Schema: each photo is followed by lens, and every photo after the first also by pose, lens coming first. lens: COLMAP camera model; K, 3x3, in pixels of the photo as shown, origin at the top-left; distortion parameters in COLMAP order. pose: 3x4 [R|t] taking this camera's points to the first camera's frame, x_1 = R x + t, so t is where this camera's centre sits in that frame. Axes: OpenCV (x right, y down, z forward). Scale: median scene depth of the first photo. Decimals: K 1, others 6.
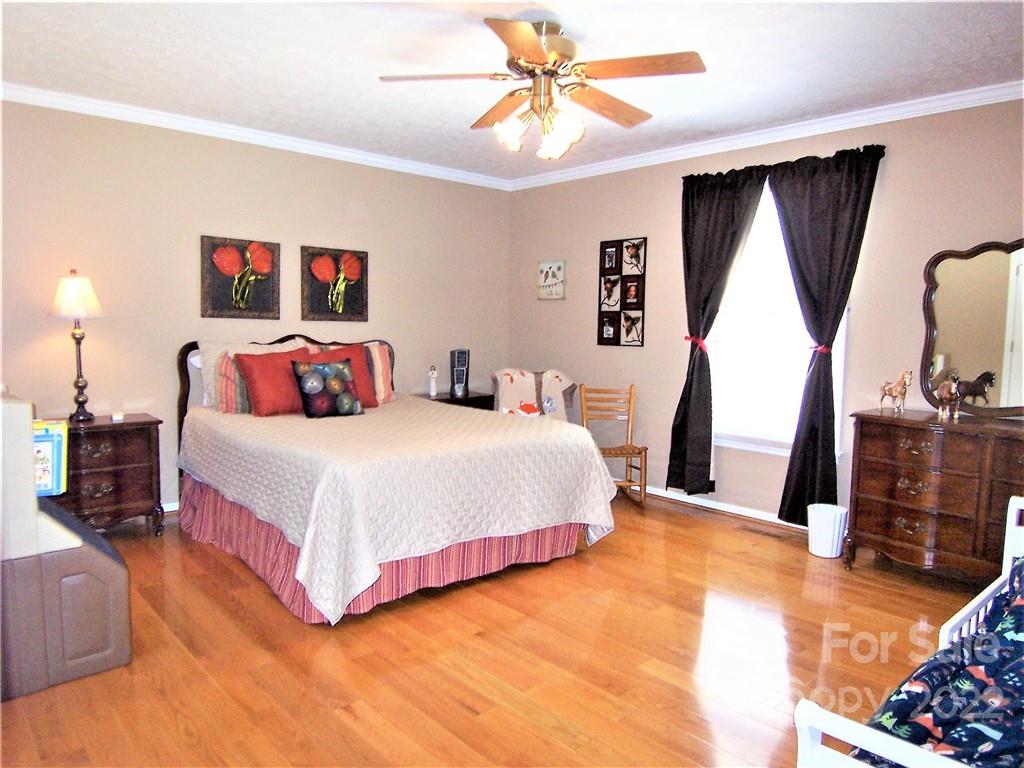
lens RADIAL K [[694.9, 0, 512.0], [0, 694.9, 384.0], [0, 0, 1]] dist [-0.020240, -0.028010]
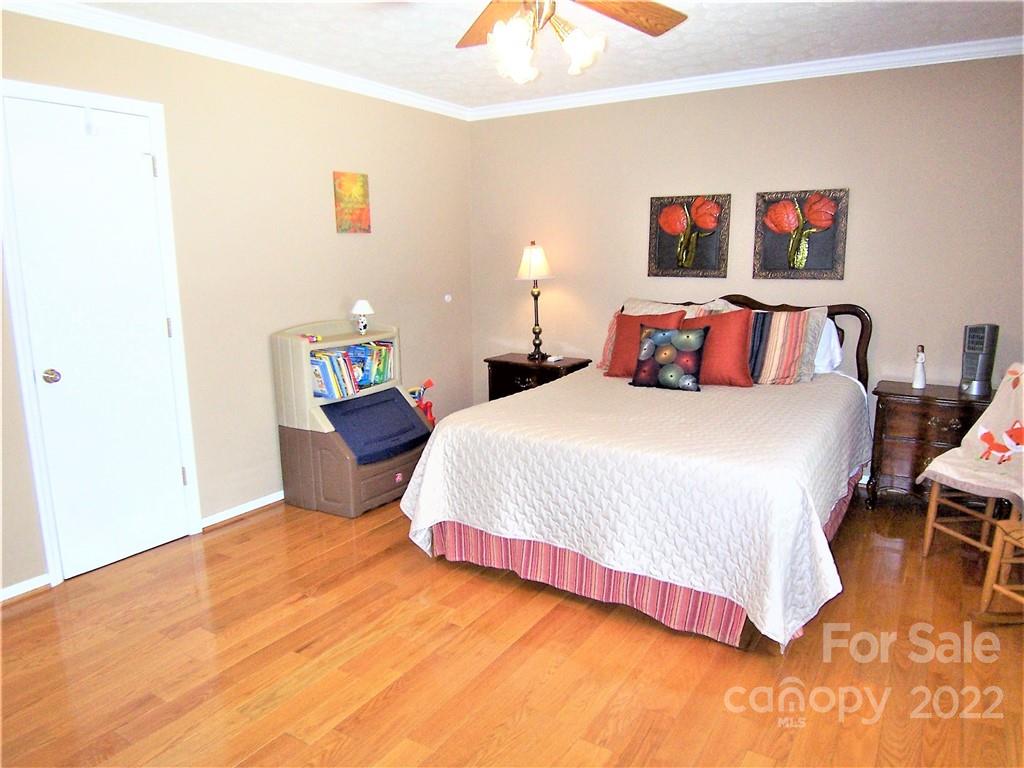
lens RADIAL K [[694.9, 0, 512.0], [0, 694.9, 384.0], [0, 0, 1]] dist [-0.020240, -0.028010]
pose [[0.251826, 0.155757, -0.955156, 0.627276], [-0.062854, 0.987512, 0.144462, -0.086418], [0.965729, 0.023656, 0.258471, 0.613170]]
